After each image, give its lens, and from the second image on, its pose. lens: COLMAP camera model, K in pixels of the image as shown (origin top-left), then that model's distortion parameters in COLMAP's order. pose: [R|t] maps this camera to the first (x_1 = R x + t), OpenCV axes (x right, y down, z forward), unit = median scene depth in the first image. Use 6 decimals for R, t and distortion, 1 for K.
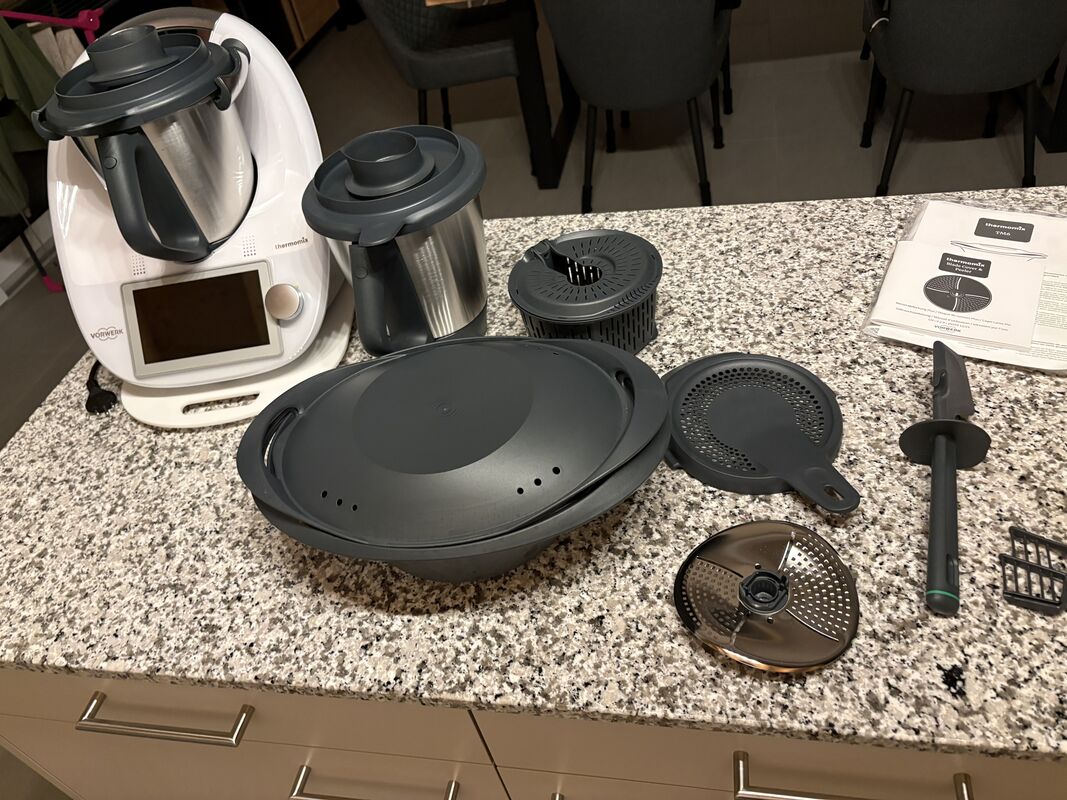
lens RADIAL K [[813.7, 0, 533.5], [0, 813.7, 400.0], [0, 0, 1]] dist [0.019324, 0.004525]
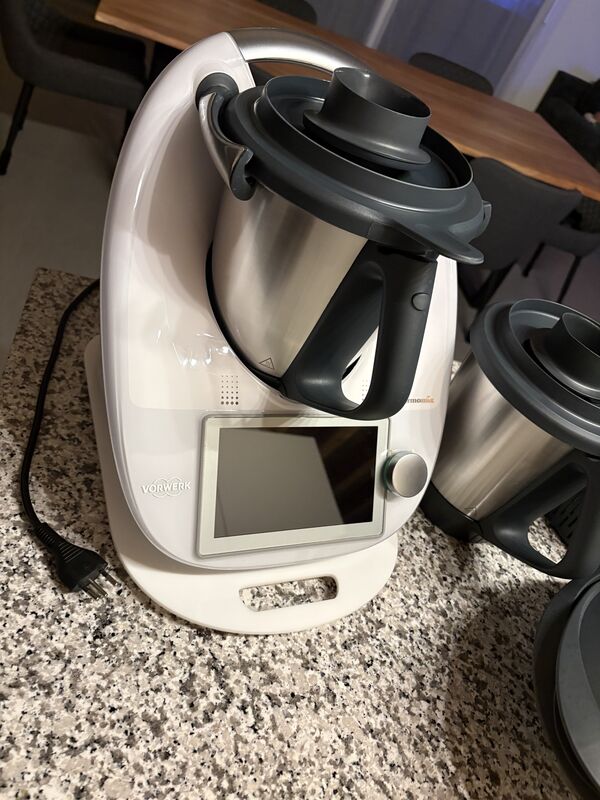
lens RADIAL K [[610.1, 0, 300.0], [0, 610.1, 400.0], [0, 0, 1]] dist [0.019324, 0.004525]
pose [[0.825784, 0.158376, 0.541292, -0.876997], [-0.170987, 0.984895, -0.027316, -0.190474], [-0.537442, -0.069997, 0.840391, 0.676712]]
